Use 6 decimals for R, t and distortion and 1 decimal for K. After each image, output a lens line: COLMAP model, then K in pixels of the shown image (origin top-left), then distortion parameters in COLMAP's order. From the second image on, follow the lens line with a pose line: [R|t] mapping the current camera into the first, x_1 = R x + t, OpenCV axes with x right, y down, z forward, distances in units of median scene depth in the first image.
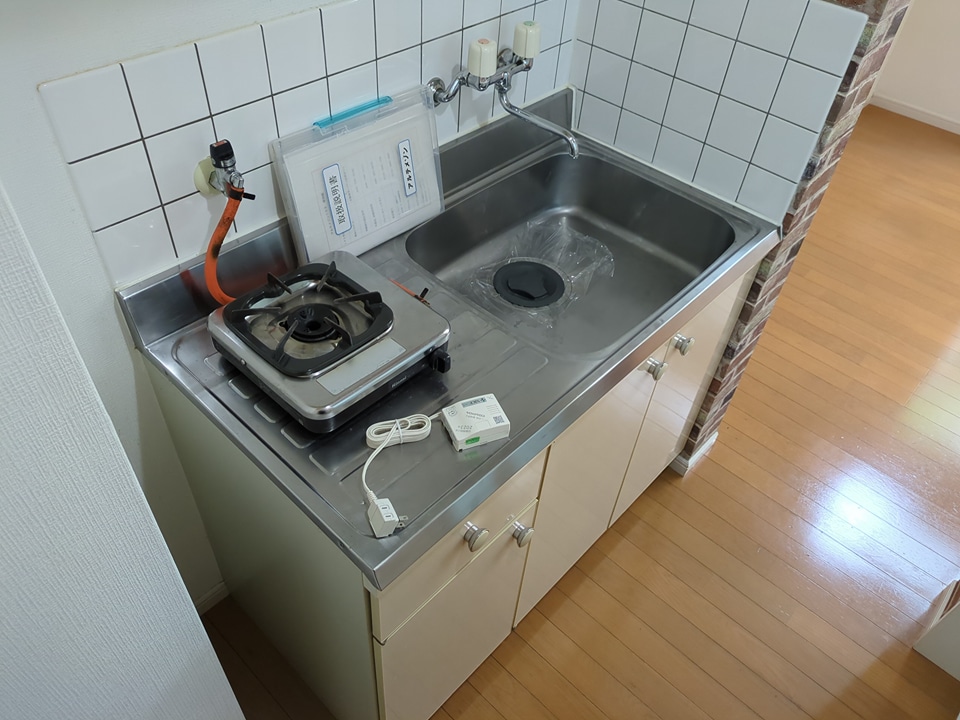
lens RADIAL K [[716.7, 0, 475.9], [0, 716.7, 356.3], [0, 0, 1]] dist [0.009428, -0.001288]
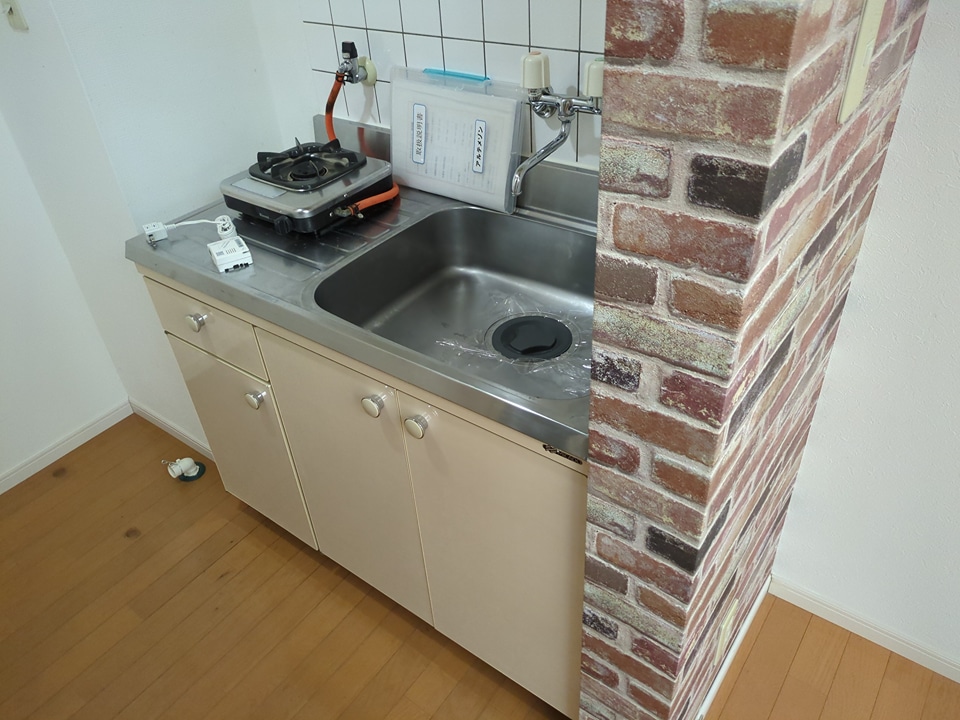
lens RADIAL K [[716.7, 0, 473.5], [0, 716.7, 361.3], [0, 0, 1]] dist [0.009428, -0.001288]
pose [[0.096909, 0.538495, -0.837037, 1.048790], [-0.645579, 0.674092, 0.358924, -0.450060], [0.757520, 0.505591, 0.412967, 0.739501]]
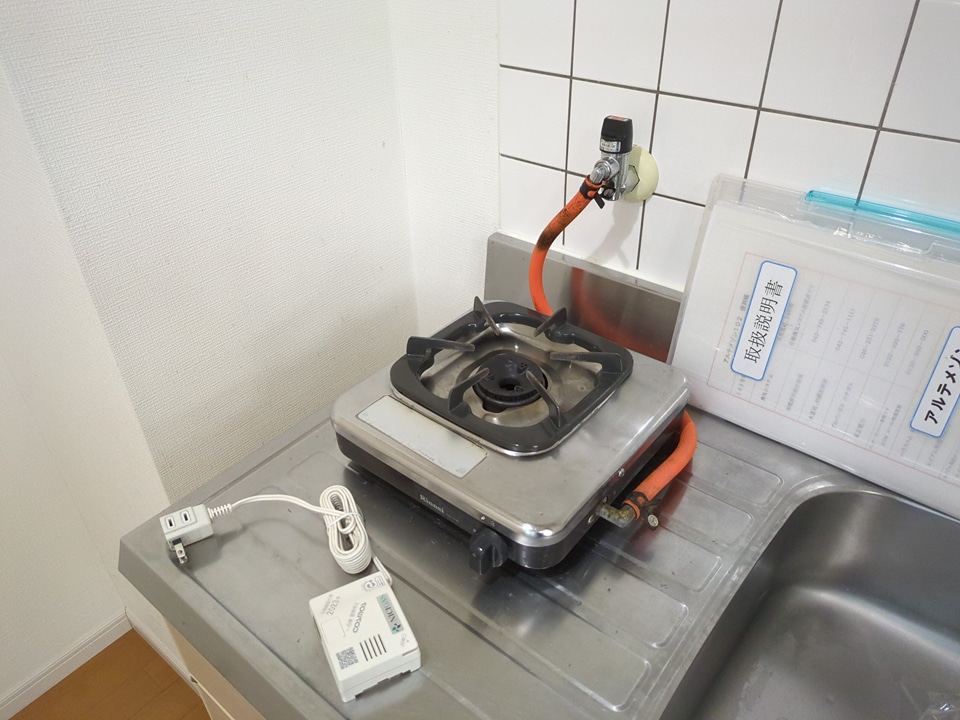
lens RADIAL K [[716.7, 0, 473.8], [0, 716.7, 363.8], [0, 0, 1]] dist [0.009428, -0.001288]
pose [[0.049125, 0.528545, -0.847483, 0.296039], [-0.673648, 0.643994, 0.362588, -0.243662], [0.737418, 0.553093, 0.387689, 0.609204]]
